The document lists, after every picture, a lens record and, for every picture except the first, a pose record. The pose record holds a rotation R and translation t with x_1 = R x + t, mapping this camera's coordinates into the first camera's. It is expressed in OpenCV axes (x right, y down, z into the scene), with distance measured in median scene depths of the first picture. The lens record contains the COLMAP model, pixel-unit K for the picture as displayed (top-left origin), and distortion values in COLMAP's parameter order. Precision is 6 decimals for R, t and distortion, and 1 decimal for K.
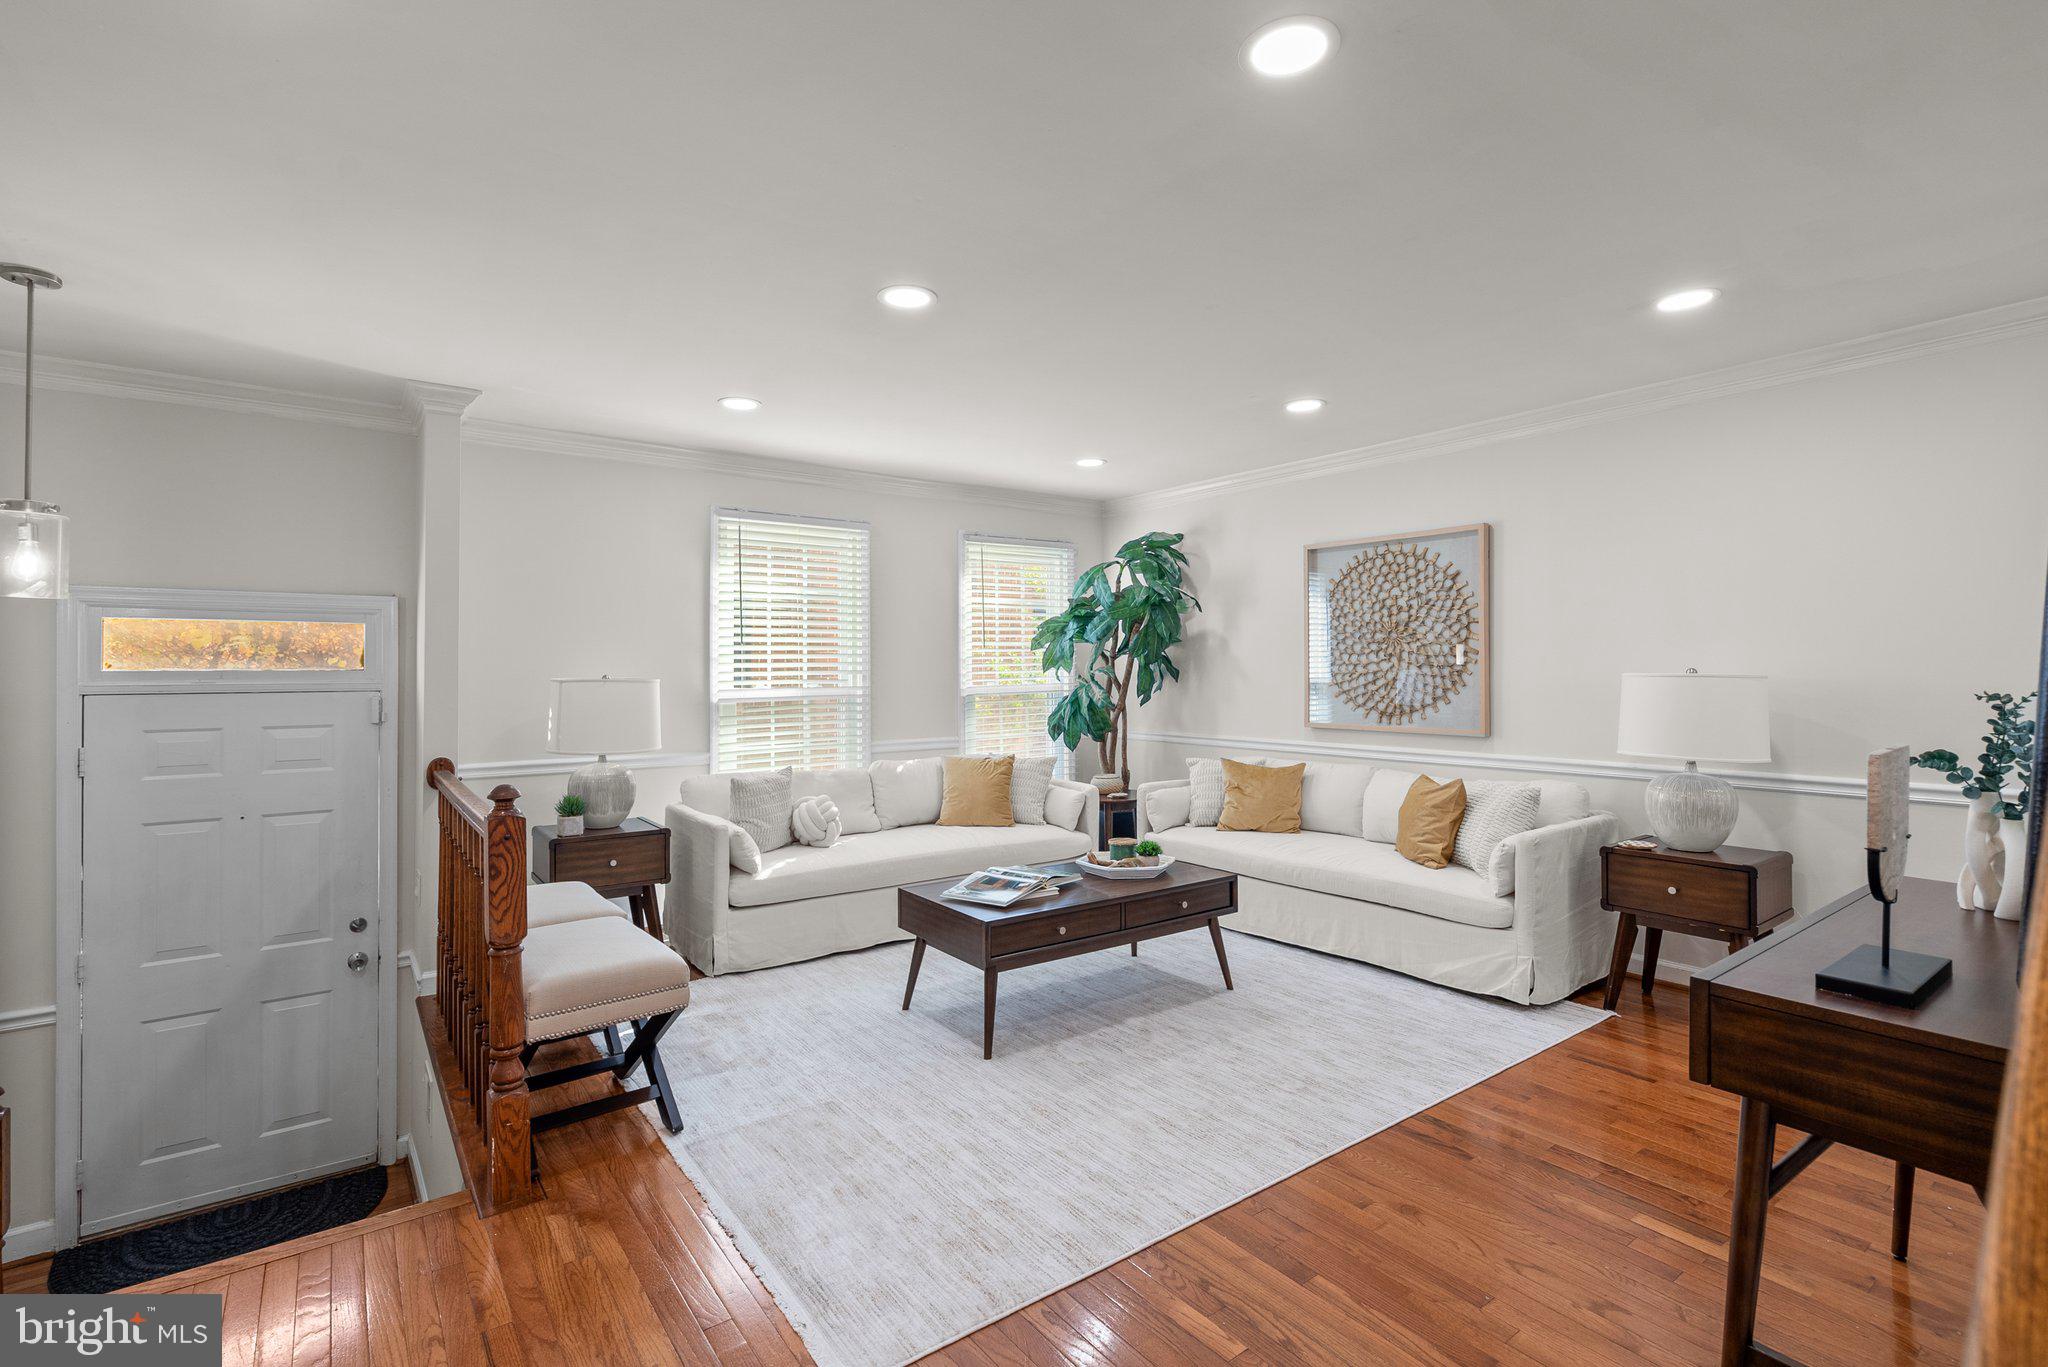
lens RADIAL K [[940.6, 0, 1008.6], [0, 940.6, 668.5], [0, 0, 1]] dist [-0.010619, 0.003809]
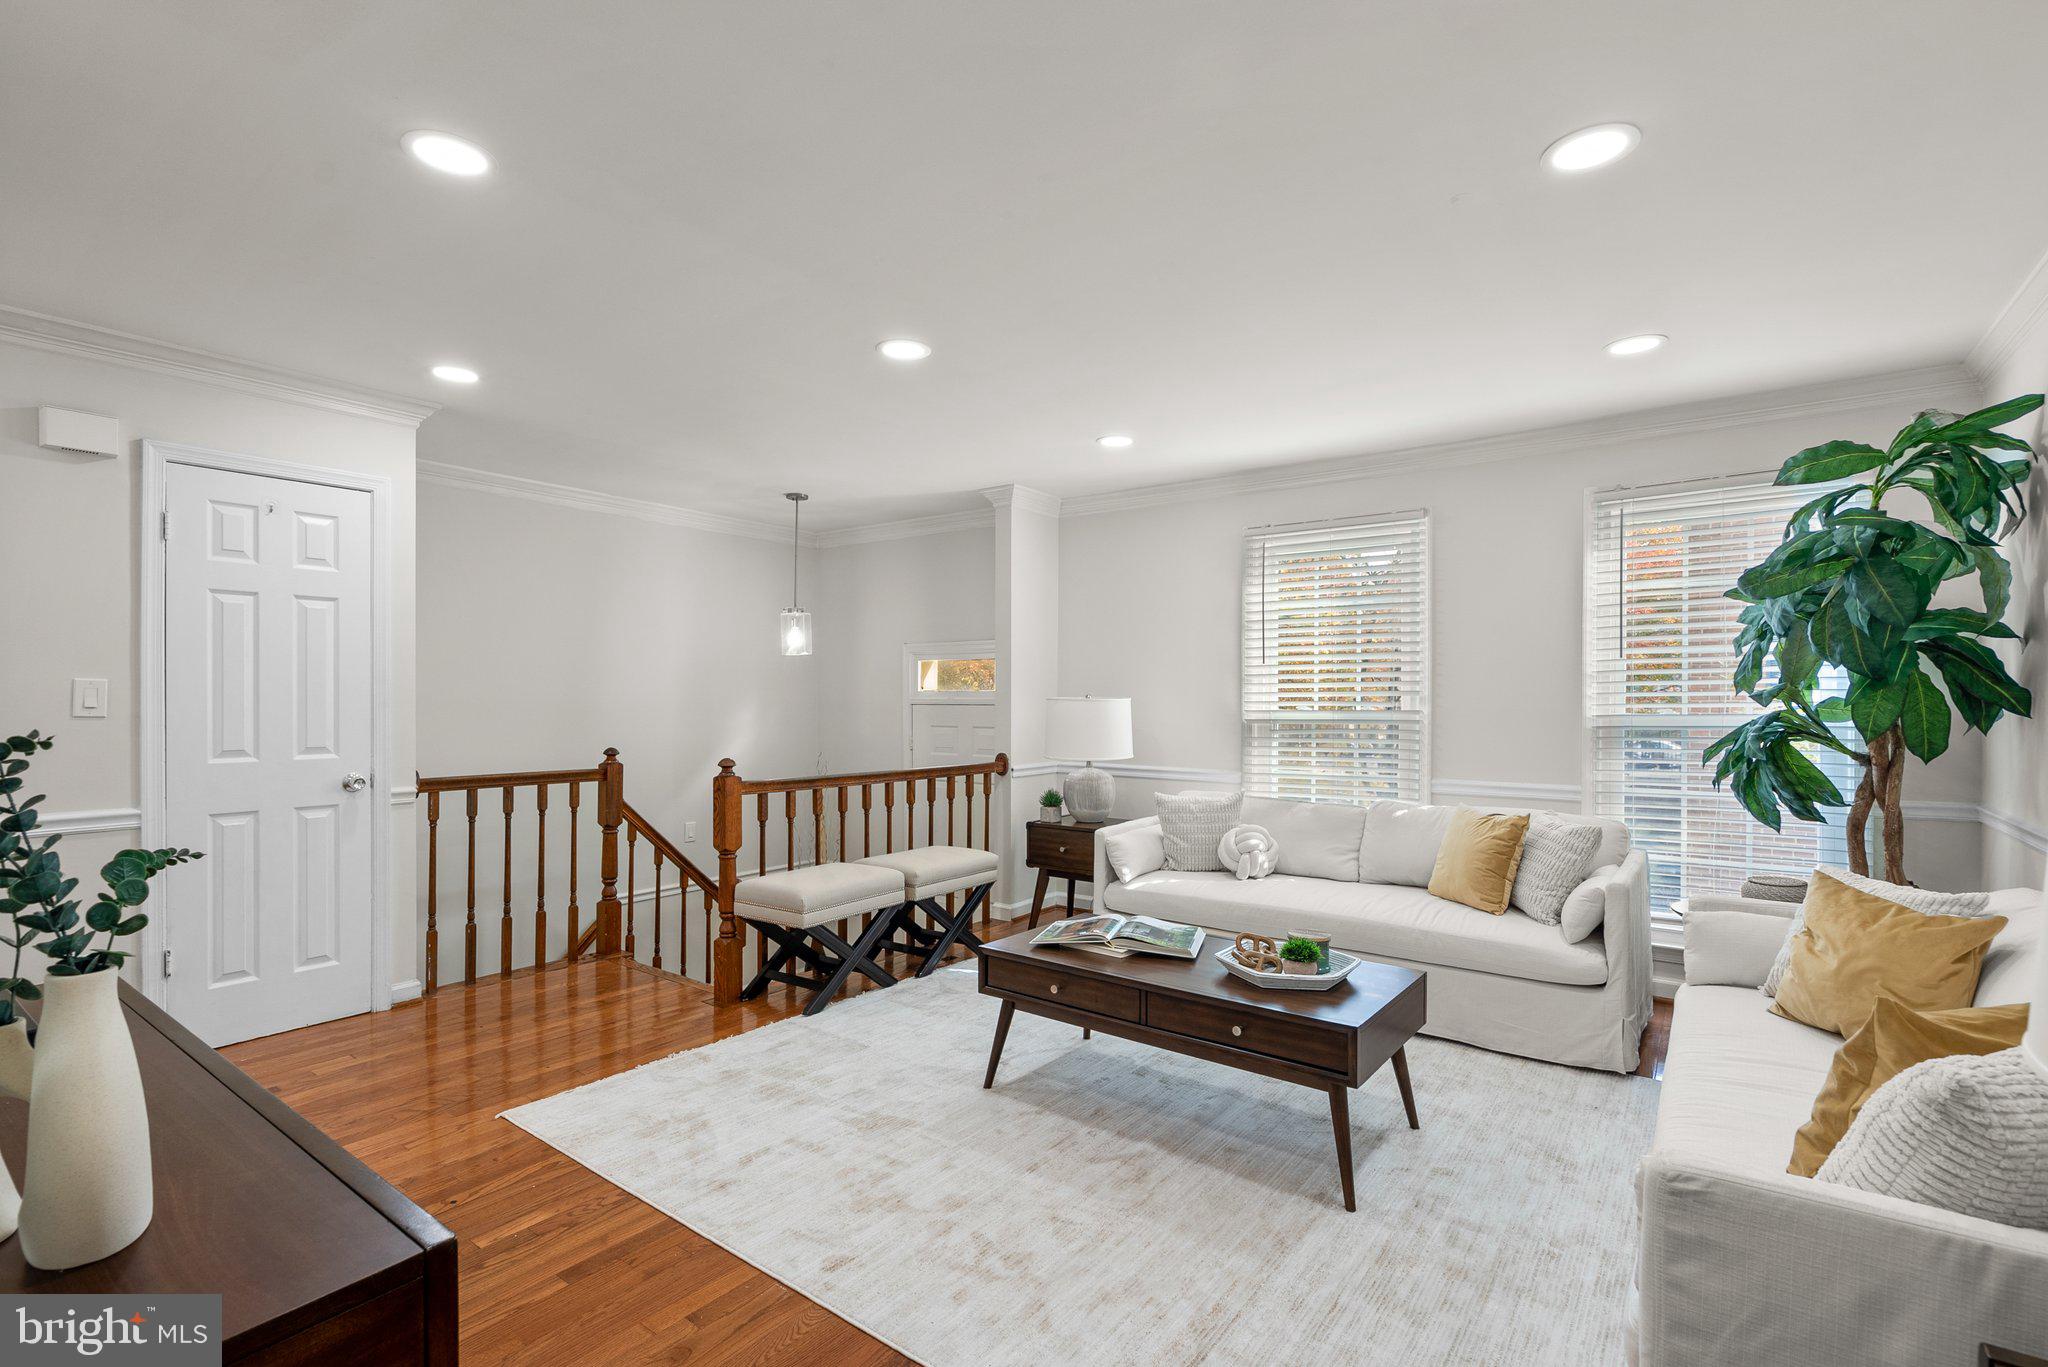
lens RADIAL K [[940.6, 0, 1010.5], [0, 940.6, 701.7], [0, 0, 1]] dist [-0.010619, 0.003809]
pose [[0.298472, 0.012277, -0.954339, 0.756411], [0.001899, 0.999908, 0.013457, -0.000714], [0.954416, -0.005829, 0.298421, 0.607031]]
